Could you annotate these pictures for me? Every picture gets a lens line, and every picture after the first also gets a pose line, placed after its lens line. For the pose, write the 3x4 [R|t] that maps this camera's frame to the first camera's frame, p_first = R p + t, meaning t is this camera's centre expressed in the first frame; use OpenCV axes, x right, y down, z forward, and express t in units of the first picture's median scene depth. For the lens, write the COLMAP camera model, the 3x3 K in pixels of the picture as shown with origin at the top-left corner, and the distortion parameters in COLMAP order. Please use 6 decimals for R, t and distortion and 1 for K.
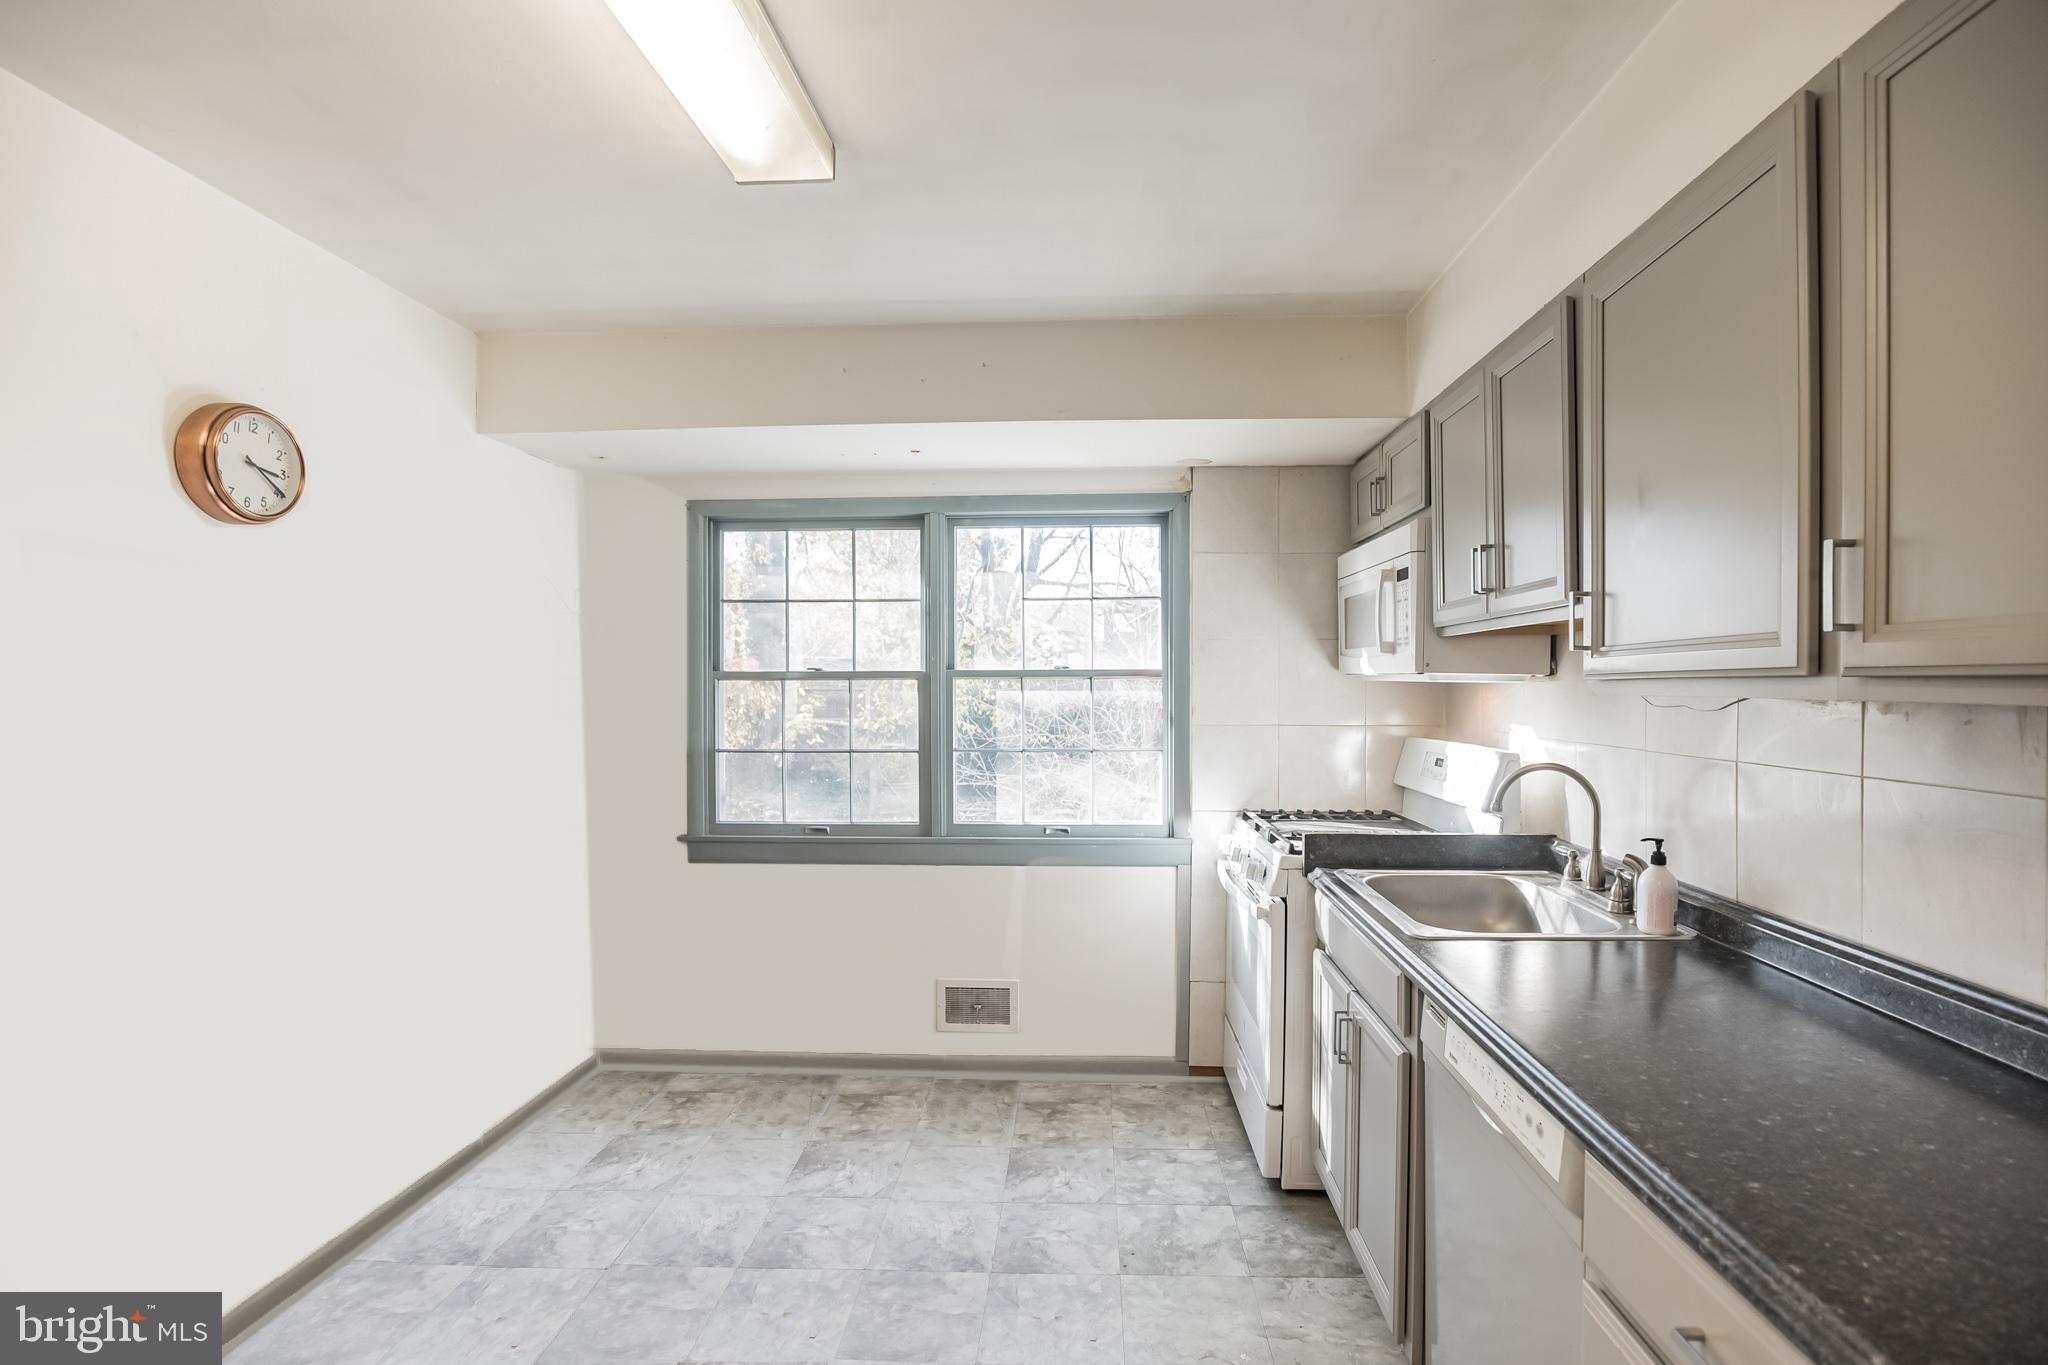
lens RADIAL K [[957.0, 0, 1036.8], [0, 957.0, 672.4], [0, 0, 1]] dist [-0.032336, -0.000164]
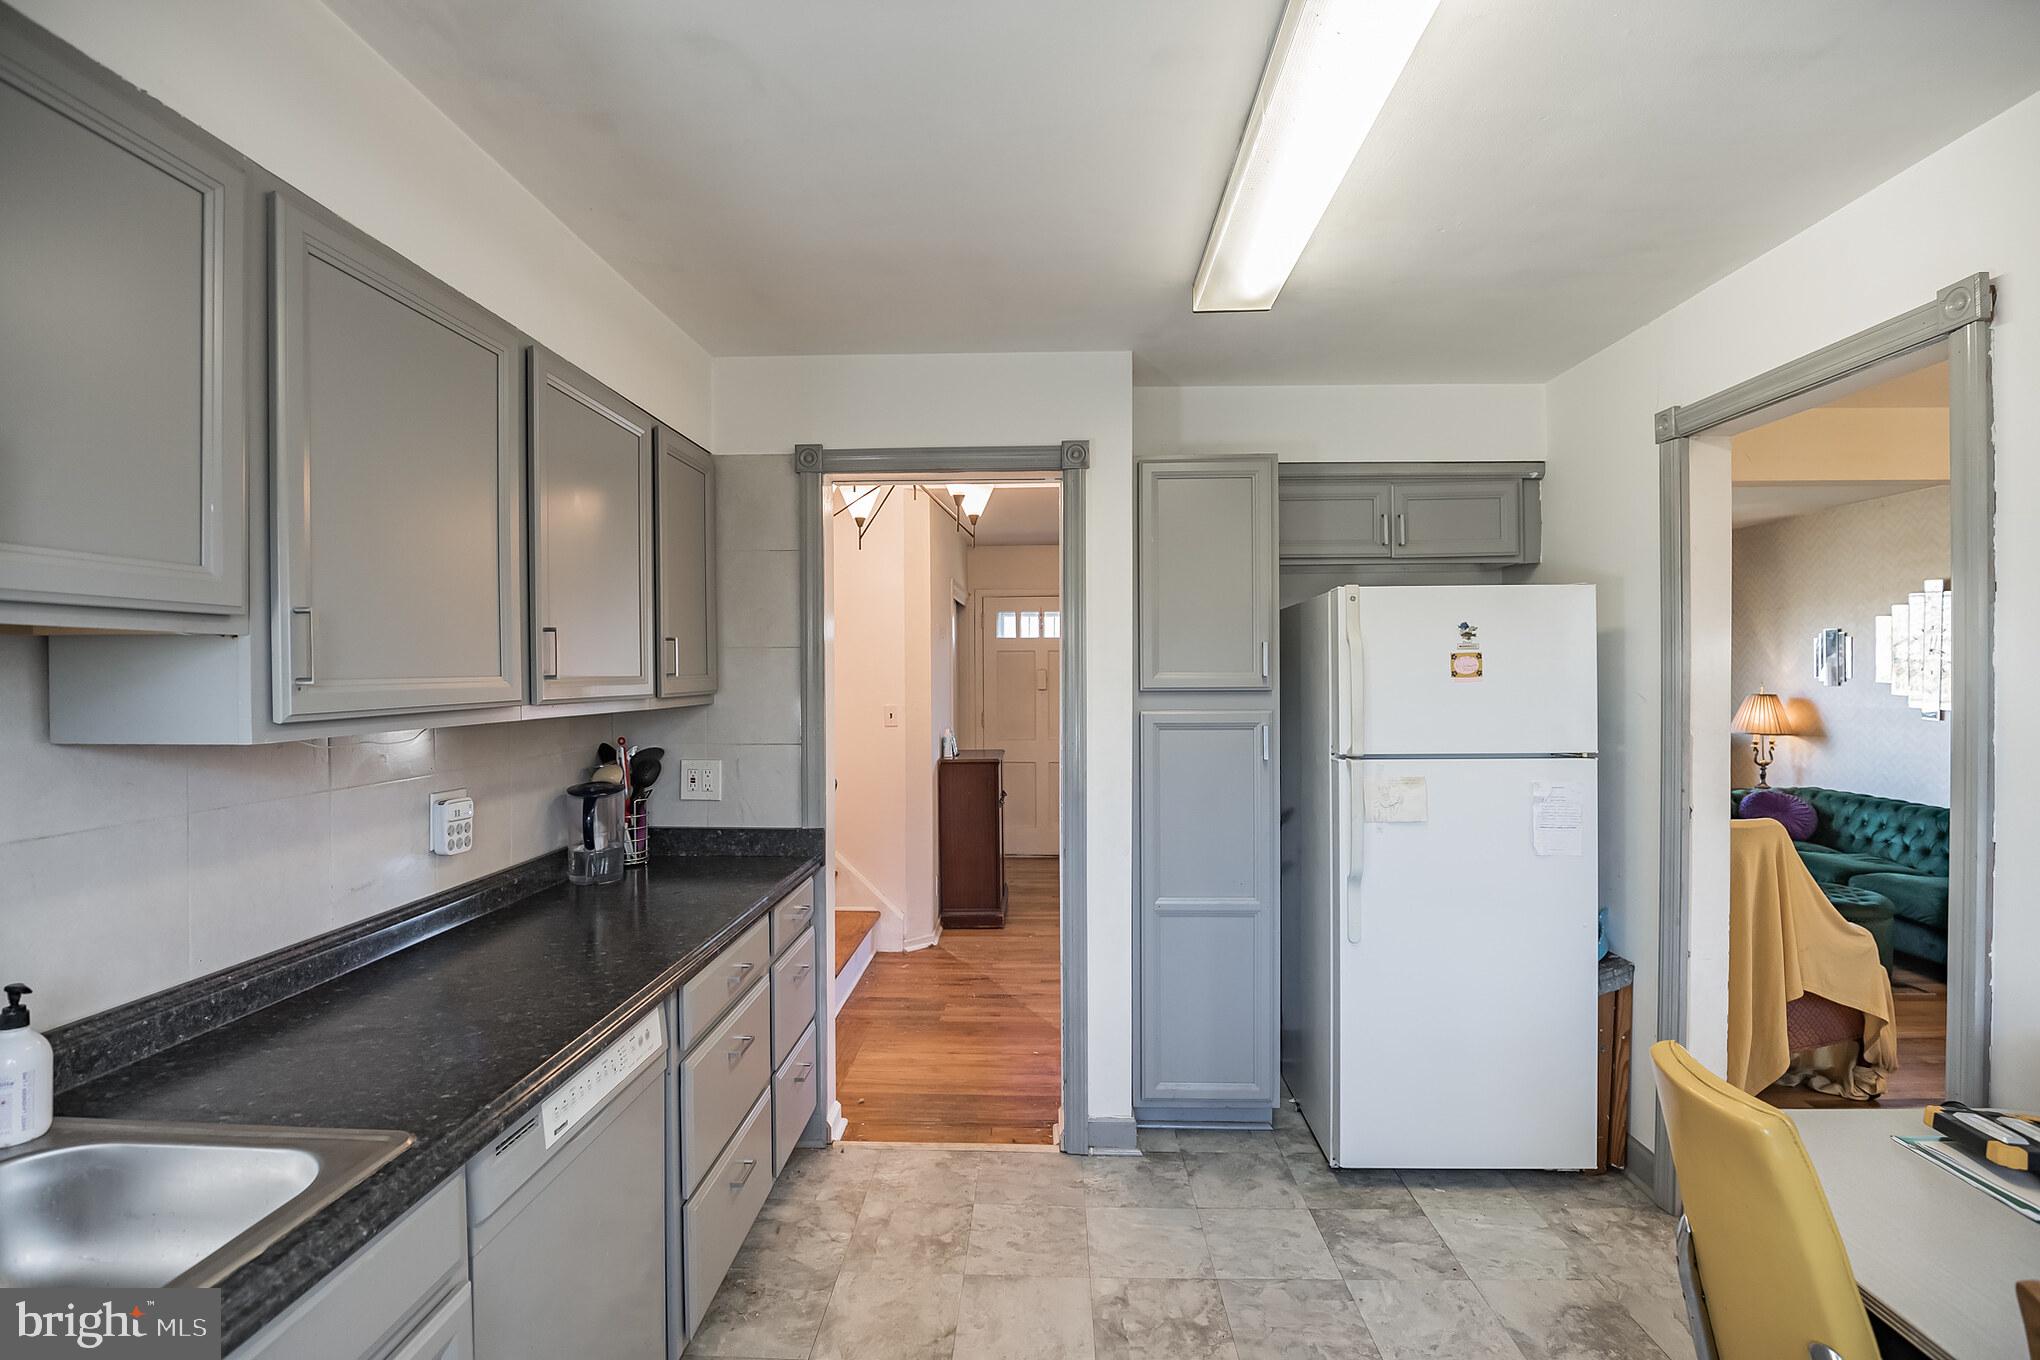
lens RADIAL K [[950.4, 0, 1012.0], [0, 950.4, 683.3], [0, 0, 1]] dist [-0.038373, 0.007920]
pose [[-0.999714, 0.011891, -0.020753, 0.011348], [0.011841, 0.999927, 0.002511, -0.009729], [0.020782, 0.002265, -0.999781, 1.016927]]
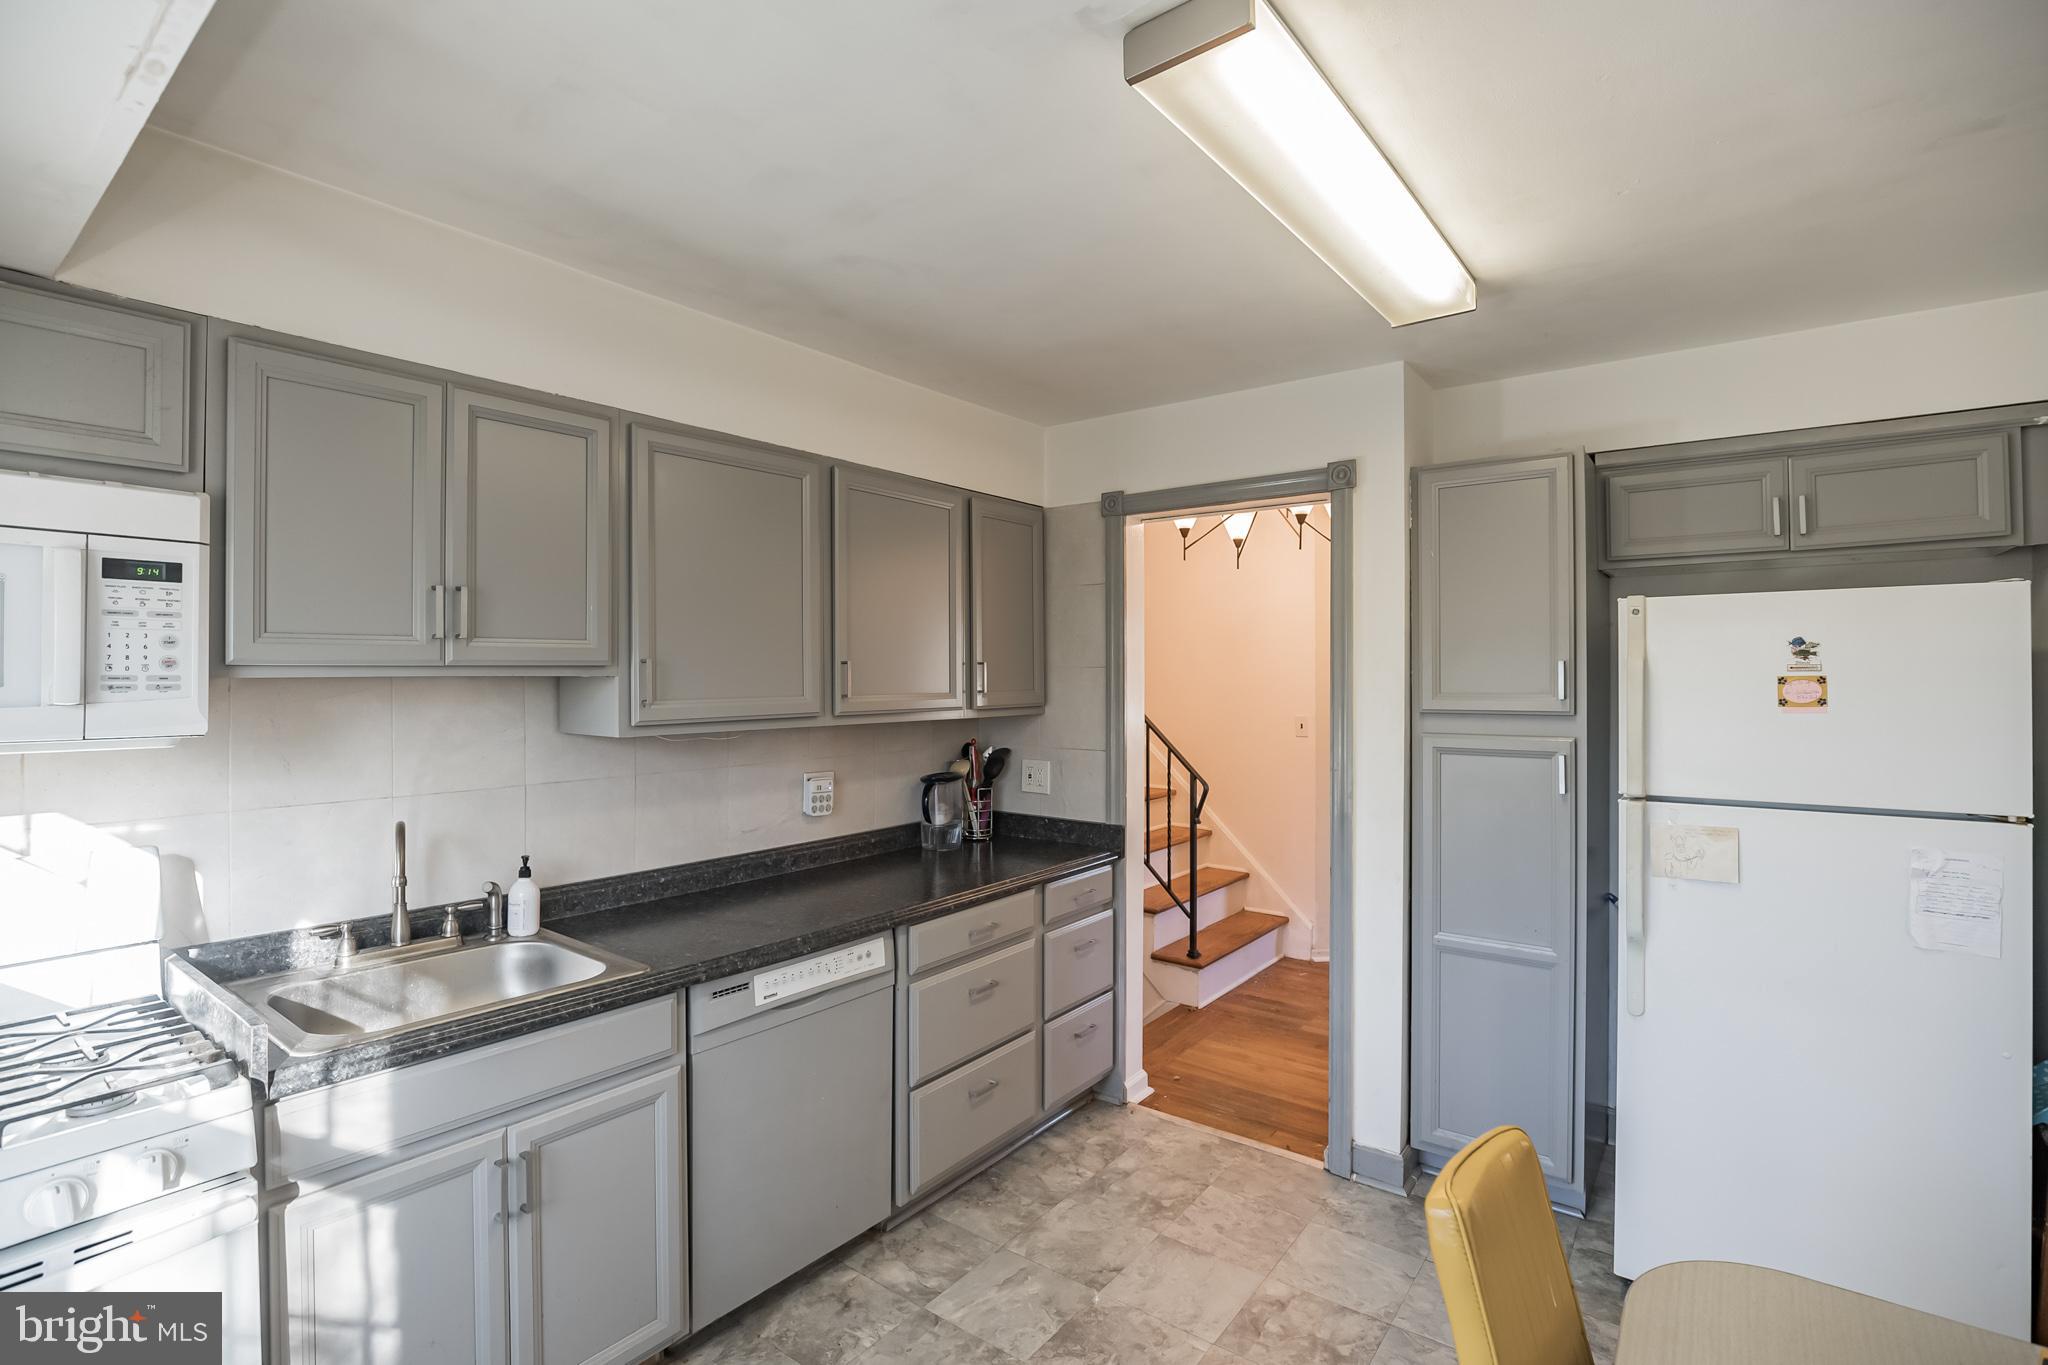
lens RADIAL K [[956.4, 0, 1008.7], [0, 956.4, 675.0], [0, 0, 1]] dist [-0.030492, 0.000553]
pose [[-0.825984, 0.007984, 0.563637, -0.340019], [0.002908, 0.999947, -0.009903, -0.026622], [-0.563686, -0.006540, -0.825963, 1.044477]]
